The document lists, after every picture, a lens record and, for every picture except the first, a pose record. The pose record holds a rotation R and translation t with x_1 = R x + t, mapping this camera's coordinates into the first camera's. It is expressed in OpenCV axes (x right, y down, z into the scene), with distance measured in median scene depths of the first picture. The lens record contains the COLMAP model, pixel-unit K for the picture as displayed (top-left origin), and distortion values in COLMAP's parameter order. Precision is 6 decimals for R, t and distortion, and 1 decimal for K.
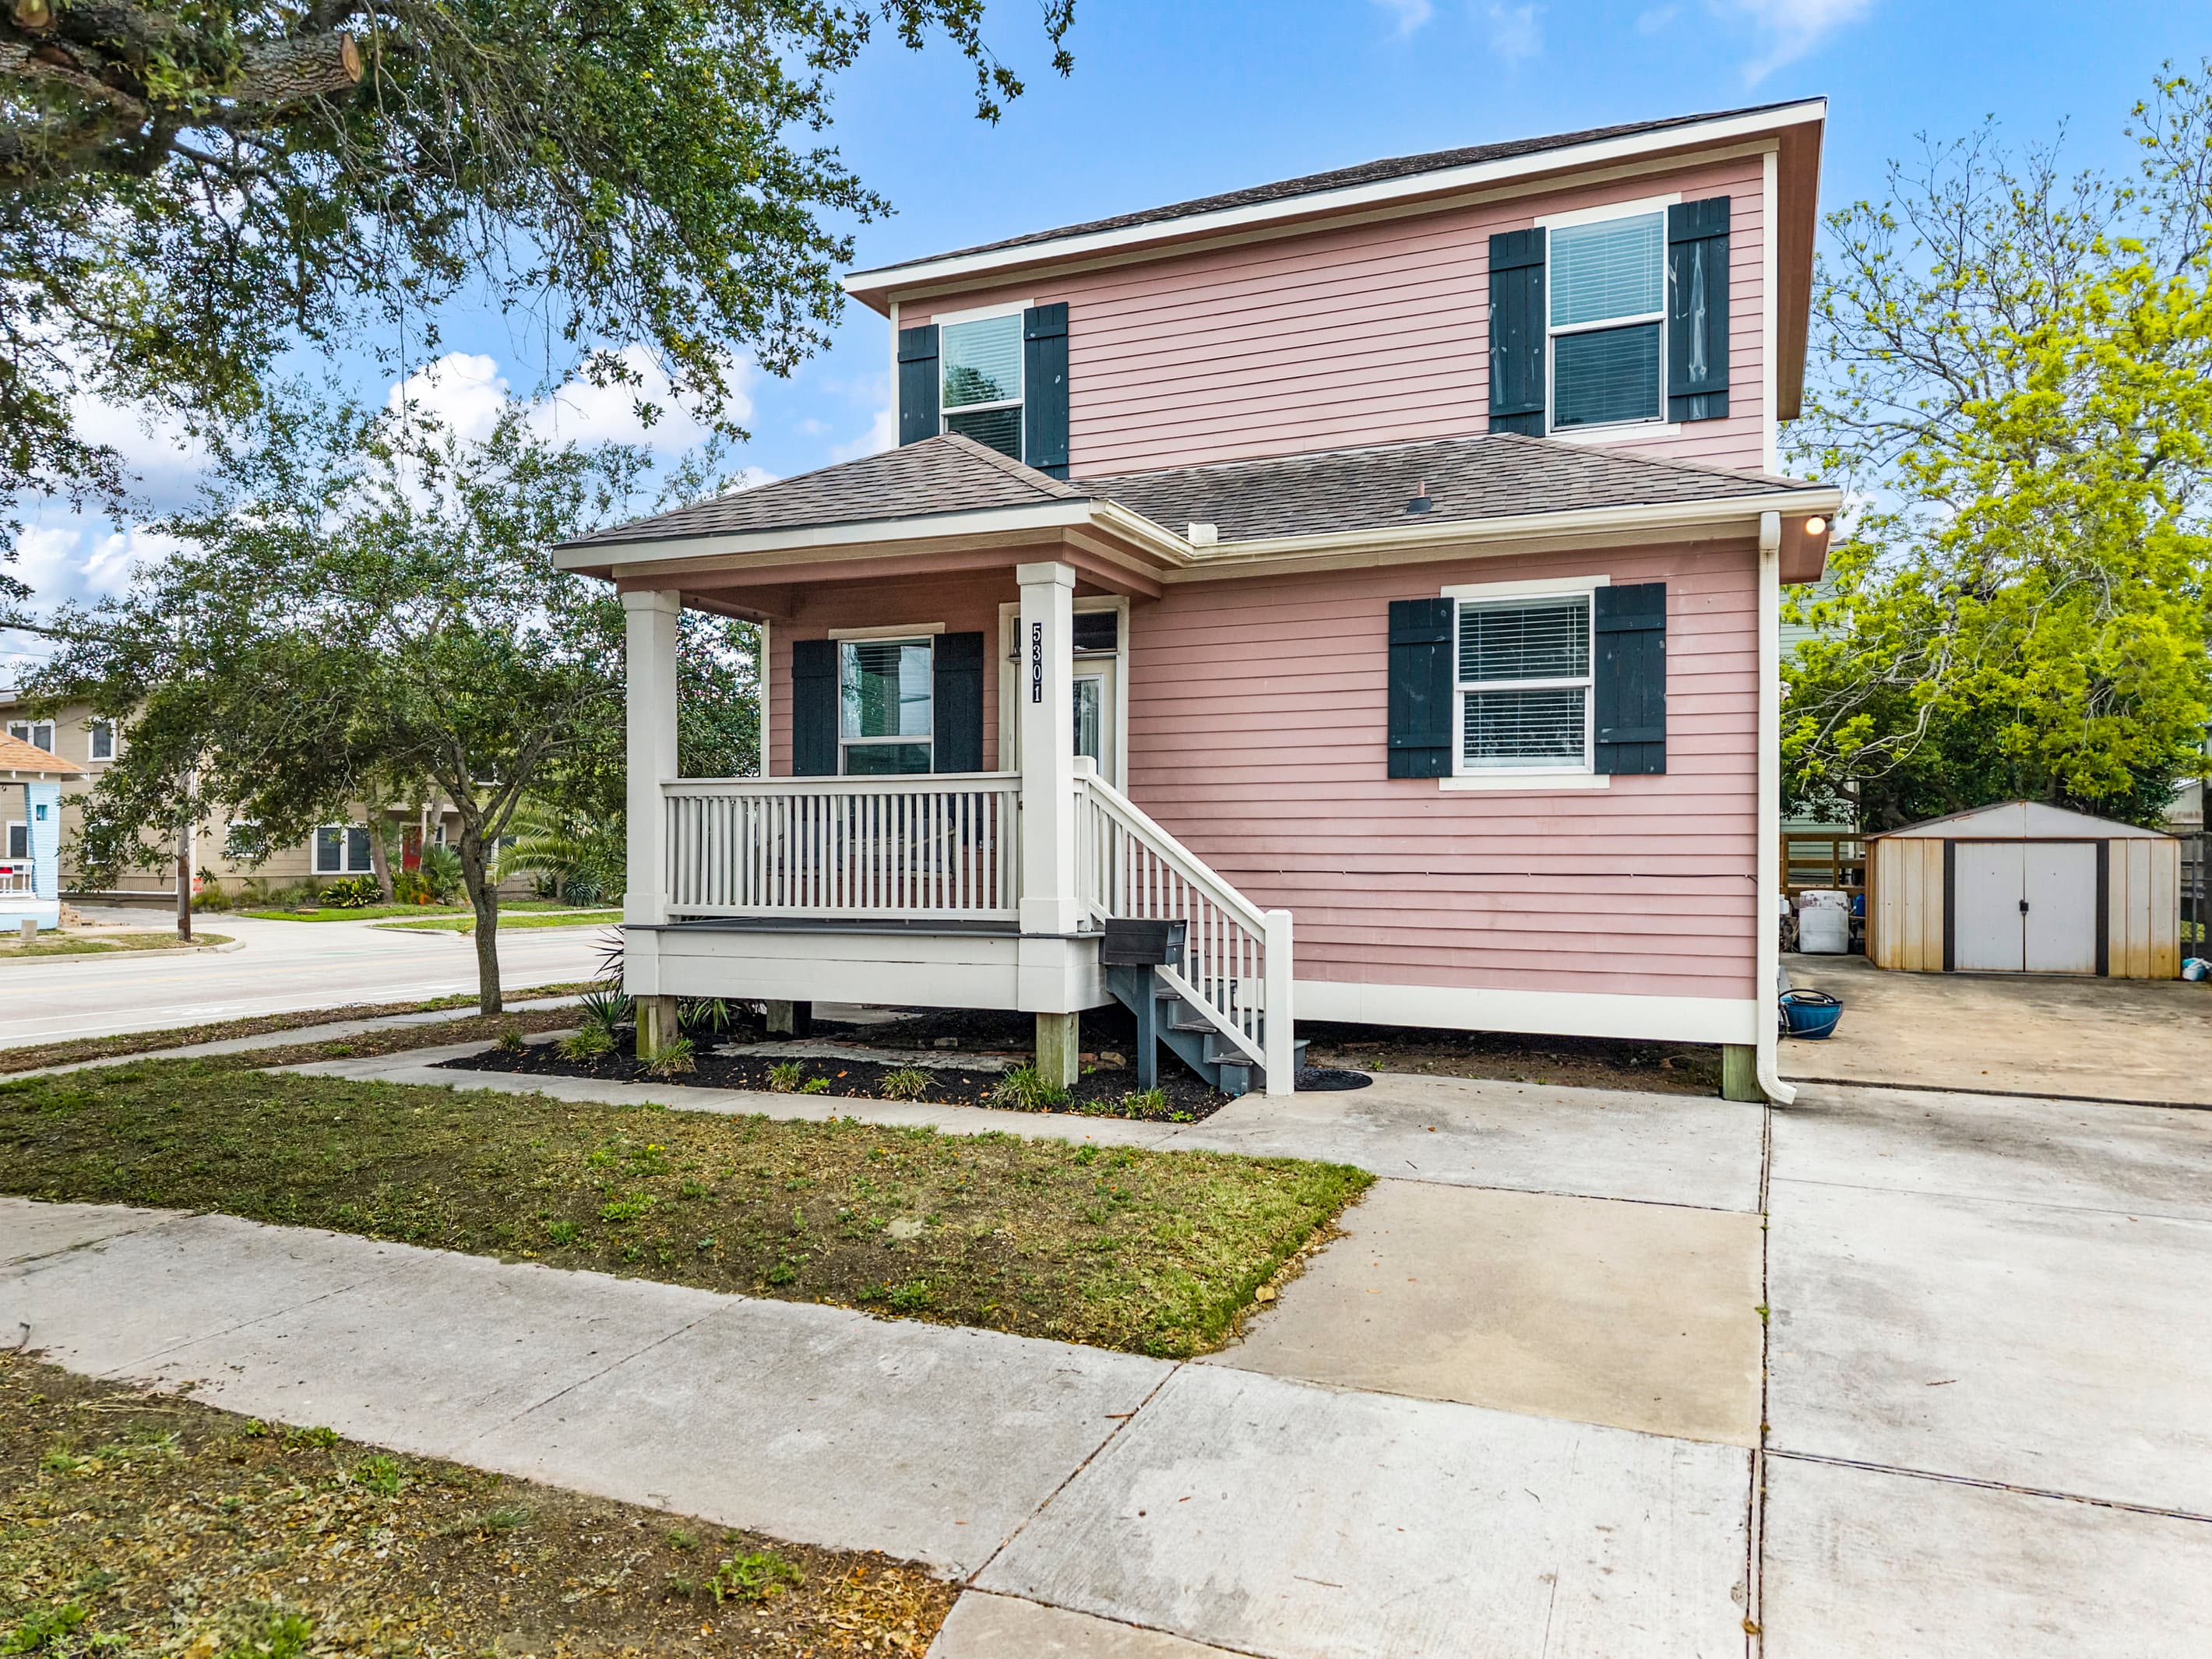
lens RADIAL K [[1450.6, 0, 1093.1], [0, 1450.6, 849.9], [0, 0, 1]] dist [0.026322, -0.027702]
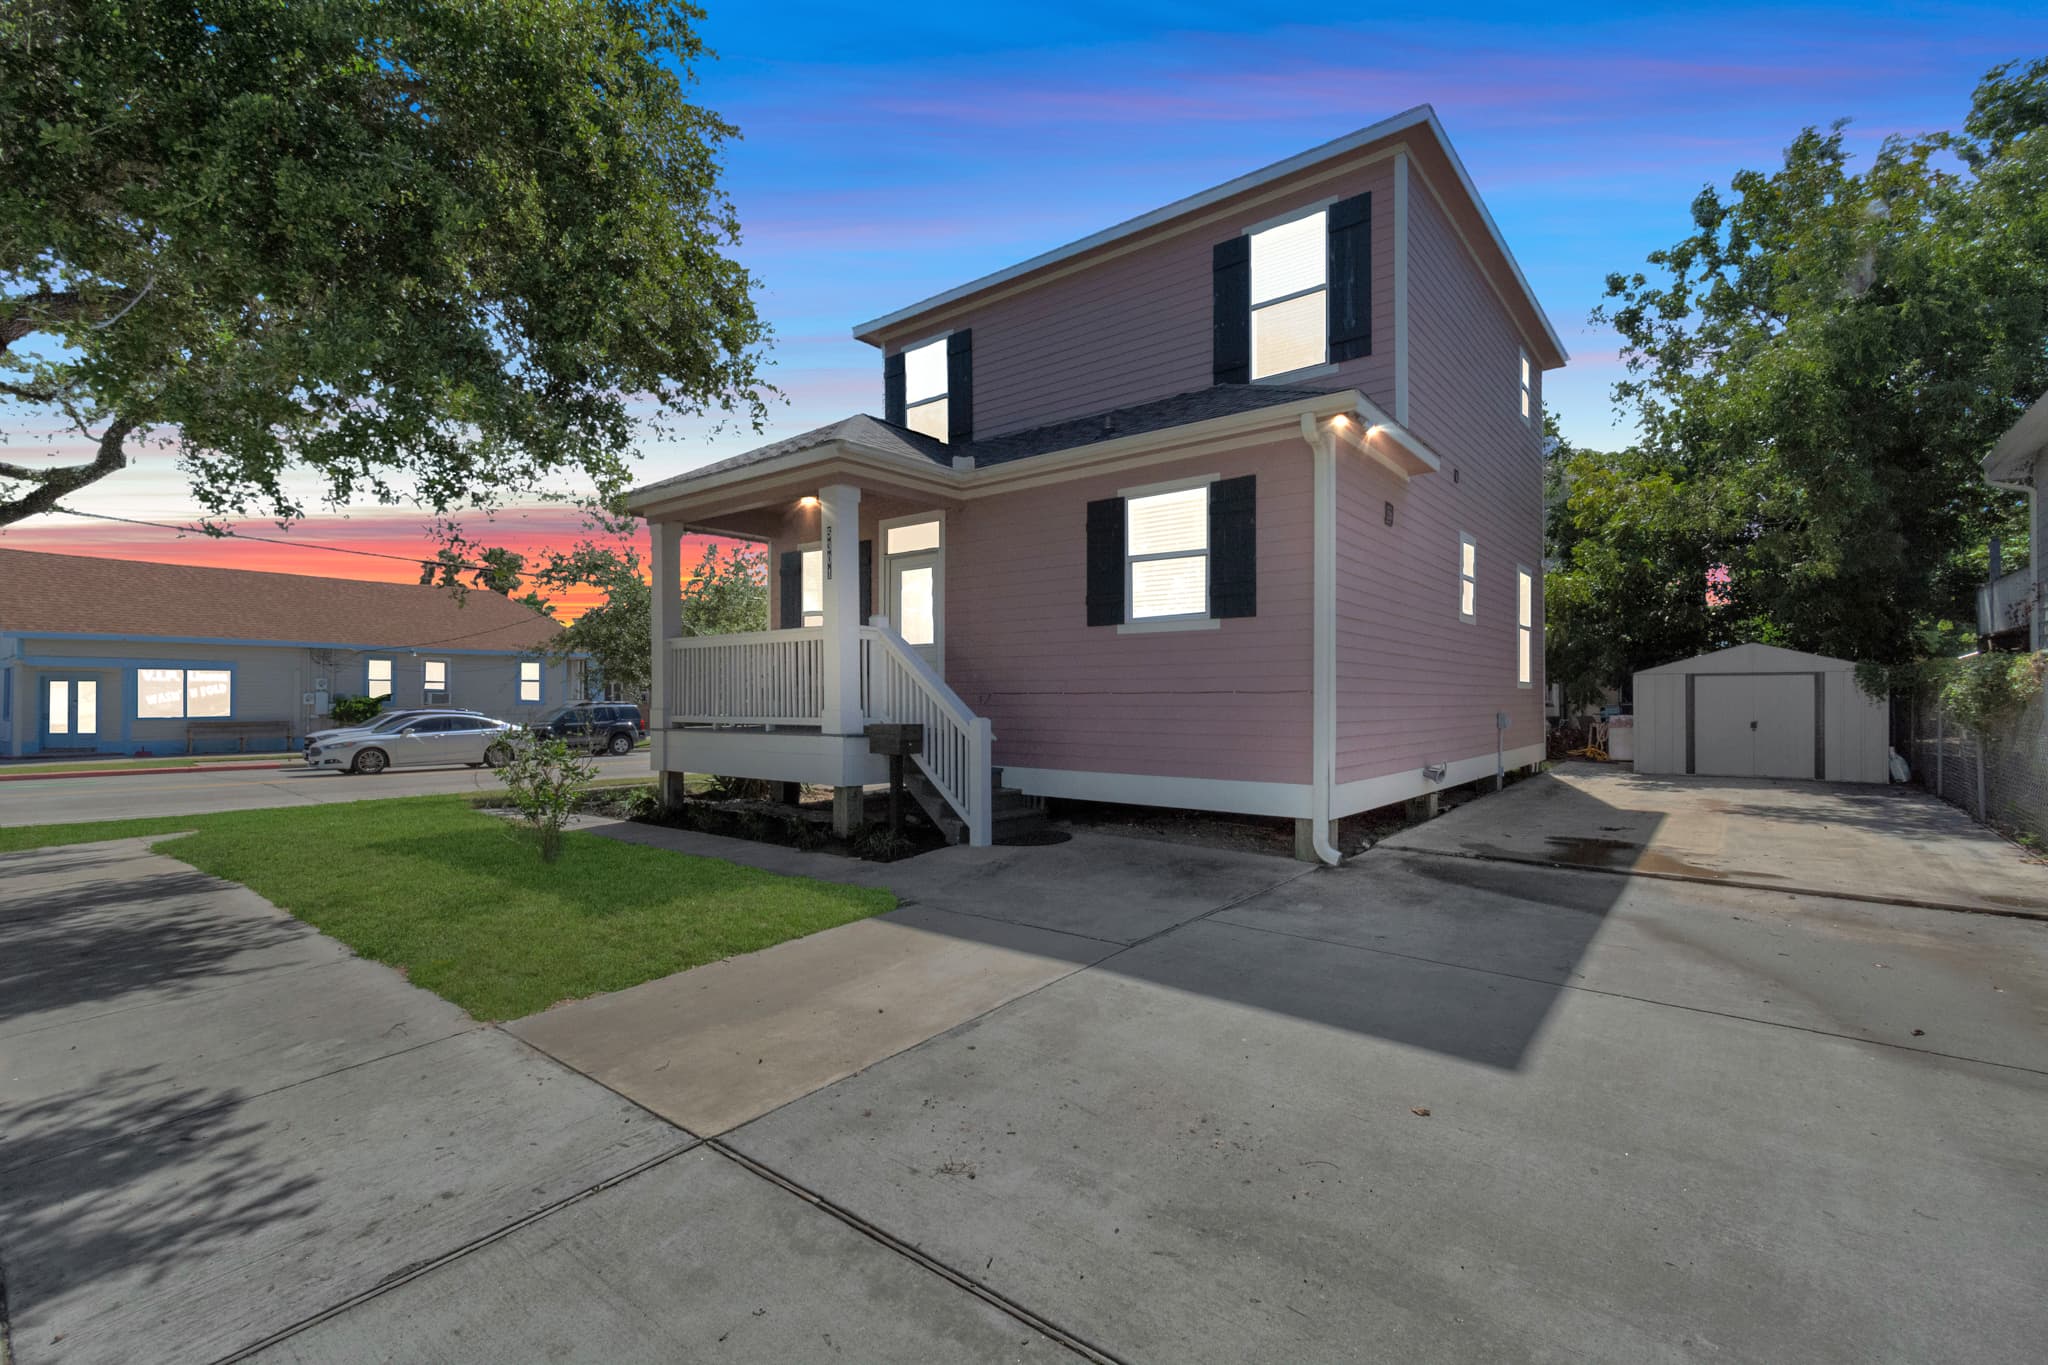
lens RADIAL K [[884.3, 0, 1048.9], [0, 884.3, 687.9], [0, 0, 1]] dist [0.001730, -0.000971]
pose [[0.970927, -0.005839, -0.239305, 0.383373], [0.003213, 0.999930, -0.011363, 0.021696], [0.239354, 0.010263, 0.970878, 0.154708]]
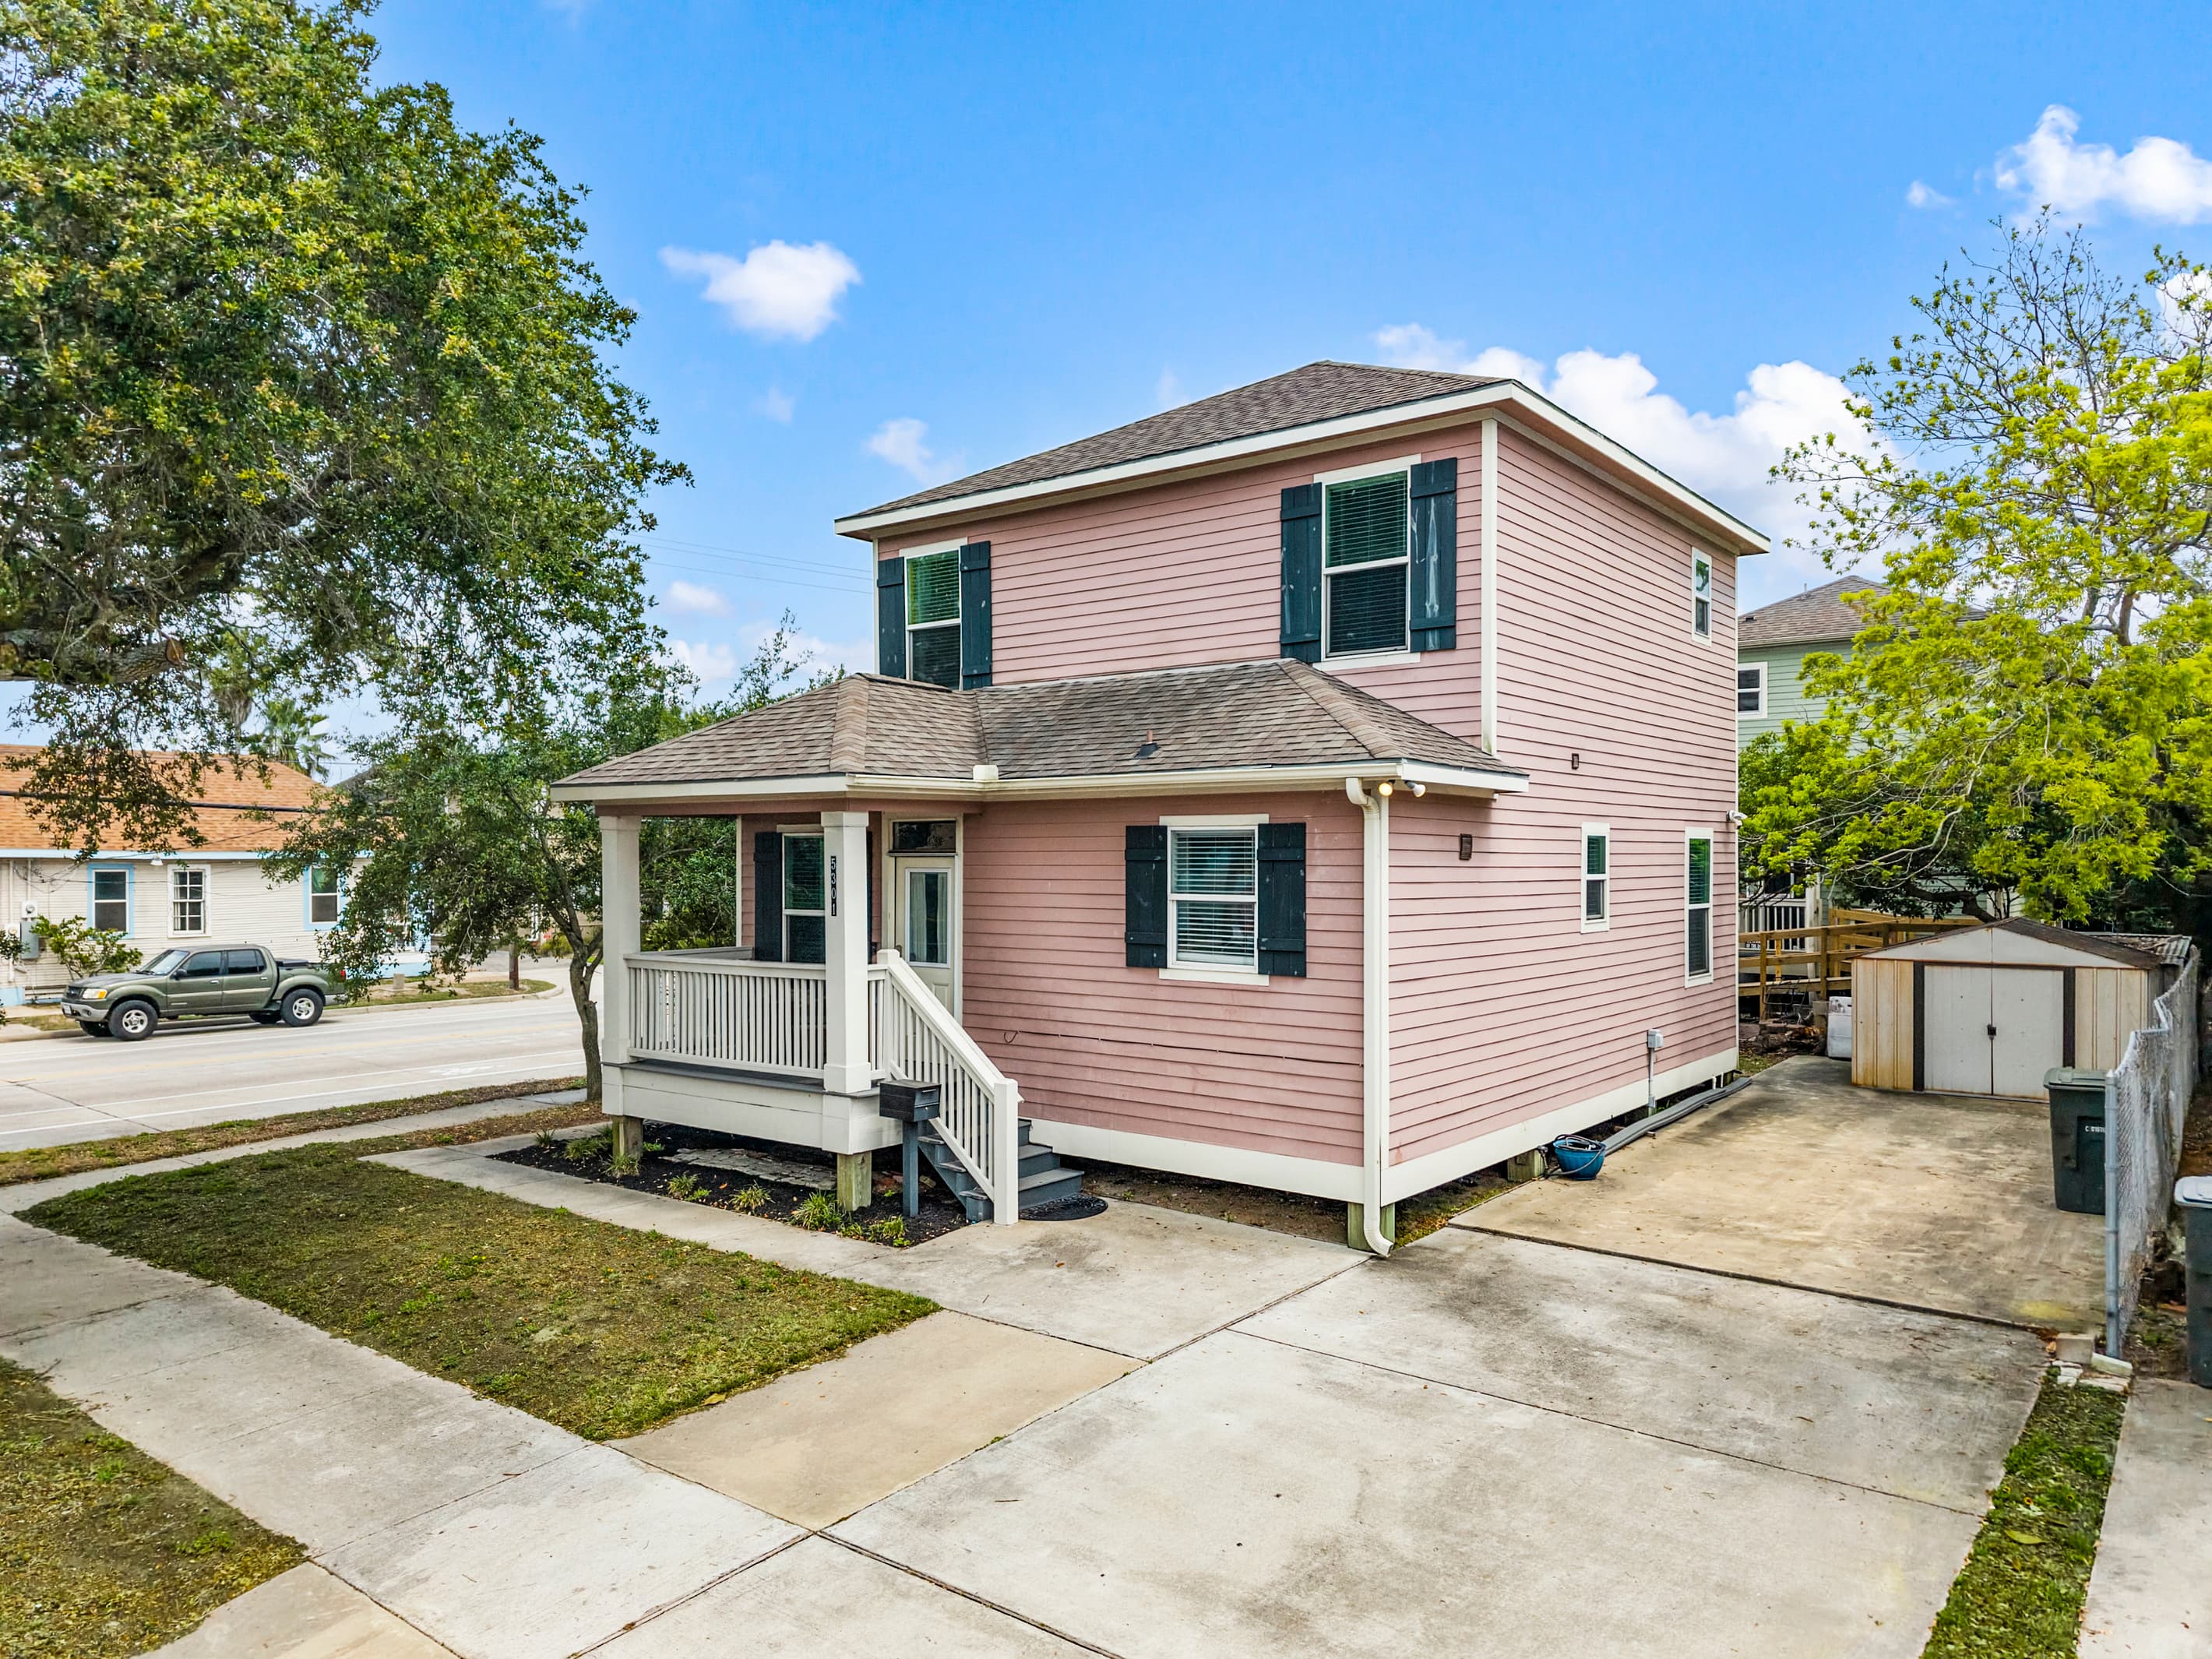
lens RADIAL K [[1450.6, 0, 1109.0], [0, 1450.6, 846.3], [0, 0, 1]] dist [0.026322, -0.027702]
pose [[0.971105, -0.007448, -0.238536, 0.499037], [0.005661, 0.999951, -0.008174, -0.146649], [0.238585, 0.006588, 0.971099, -0.220503]]
